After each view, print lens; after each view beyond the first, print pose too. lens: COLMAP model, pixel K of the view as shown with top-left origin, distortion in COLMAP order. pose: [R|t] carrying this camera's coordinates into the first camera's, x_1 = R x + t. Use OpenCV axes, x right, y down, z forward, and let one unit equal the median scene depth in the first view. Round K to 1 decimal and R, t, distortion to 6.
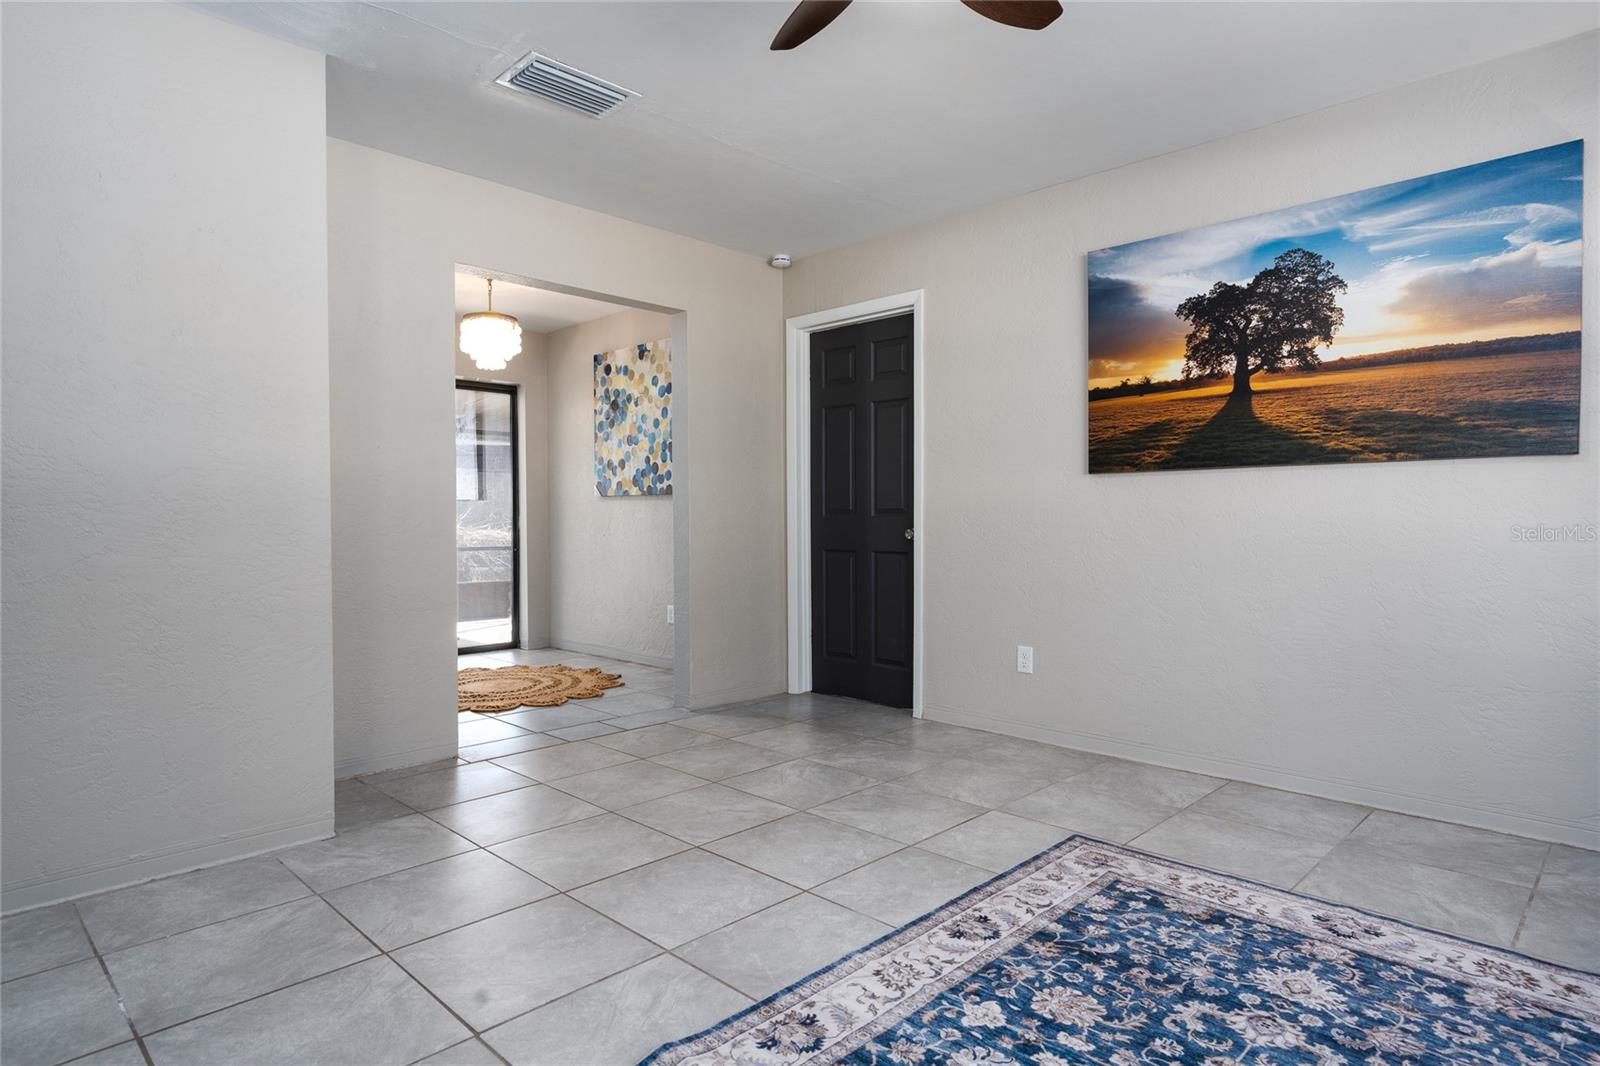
lens RADIAL K [[887.2, 0, 791.7], [0, 887.2, 529.4], [0, 0, 1]] dist [0.007642, -0.000109]
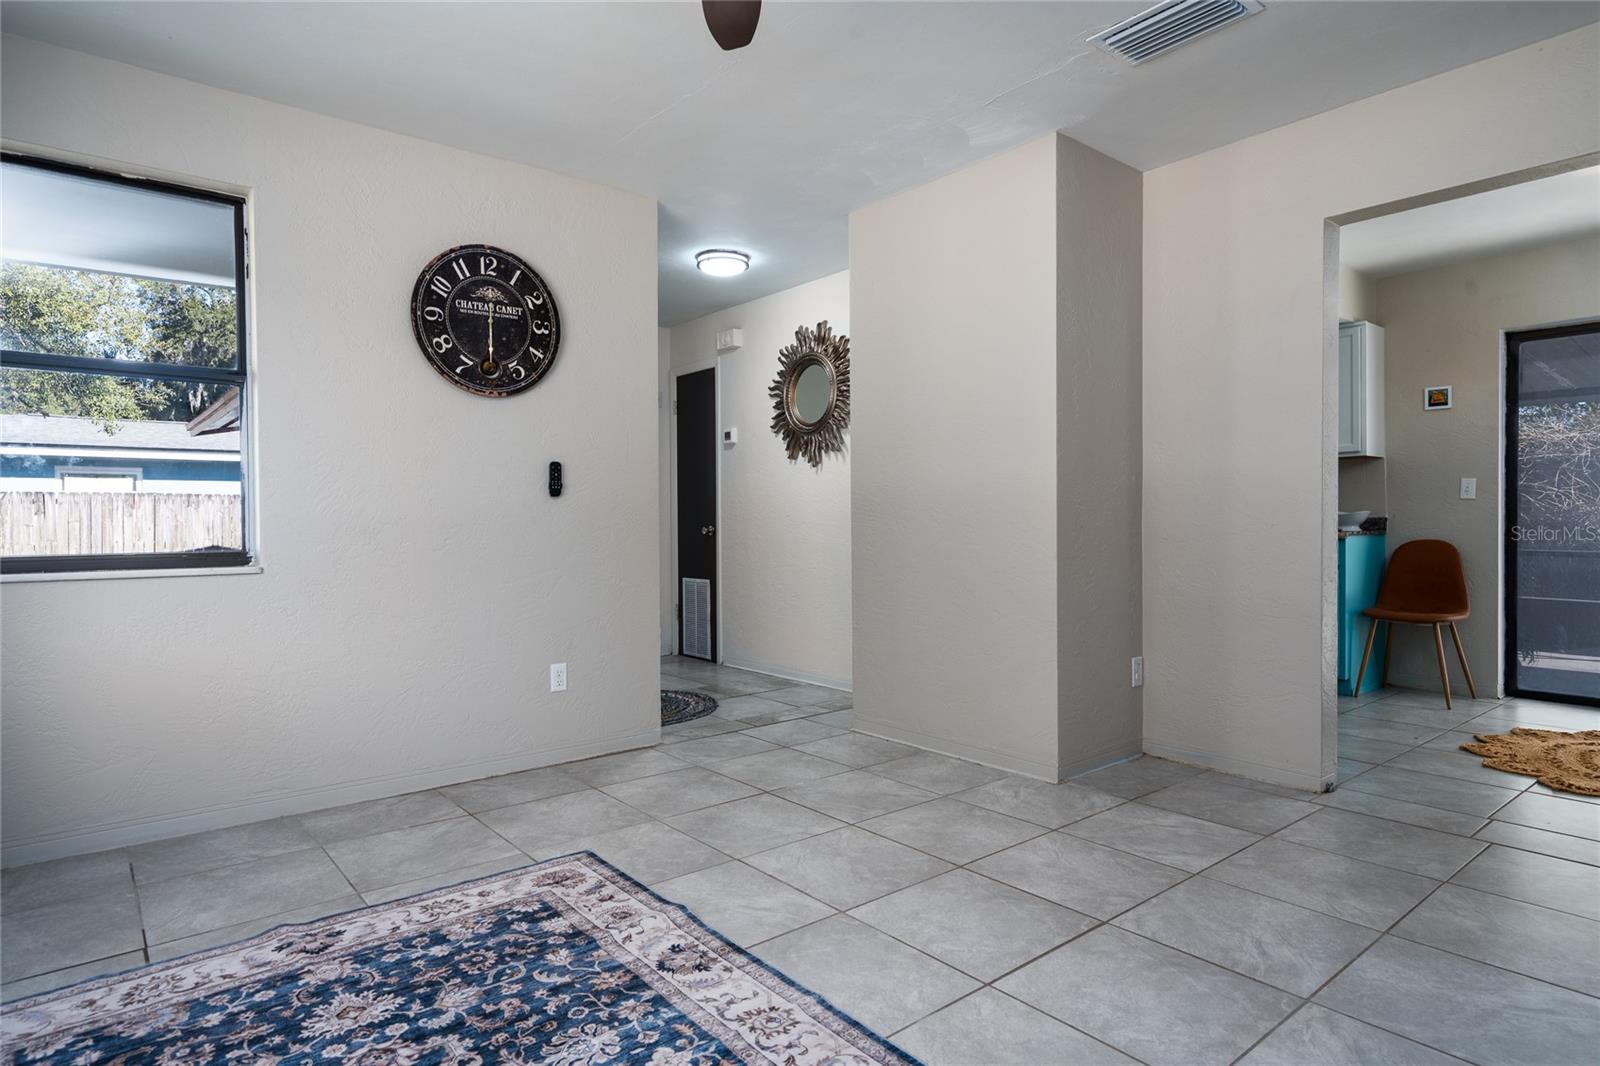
lens RADIAL K [[887.2, 0, 793.8], [0, 887.2, 529.7], [0, 0, 1]] dist [0.007642, -0.000109]
pose [[-0.103700, 0.013843, -0.994512, 0.816081], [-0.006442, 0.999873, 0.014589, -0.012615], [0.994588, 0.007920, -0.103597, 0.897554]]
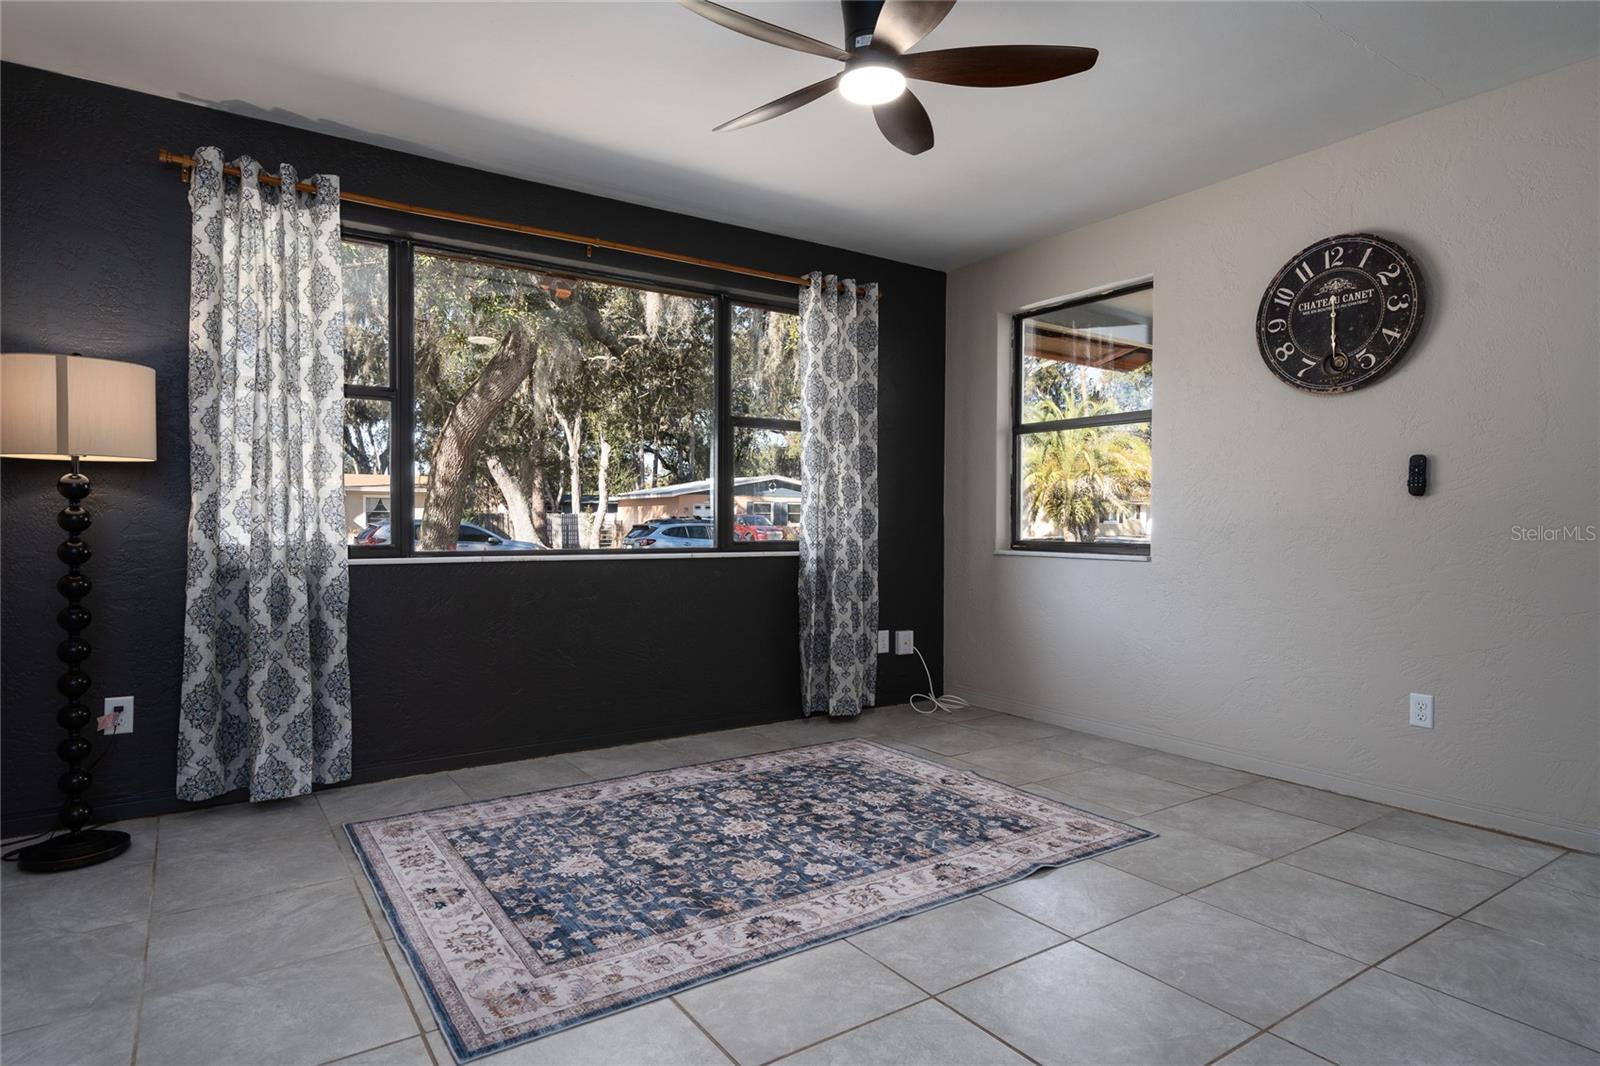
lens RADIAL K [[887.2, 0, 797.5], [0, 887.2, 528.6], [0, 0, 1]] dist [0.007642, -0.000109]
pose [[-0.982234, -0.002446, 0.187647, -0.013335], [0.001601, 0.999770, 0.021408, -0.026247], [-0.187656, 0.021328, -0.982003, 1.773743]]
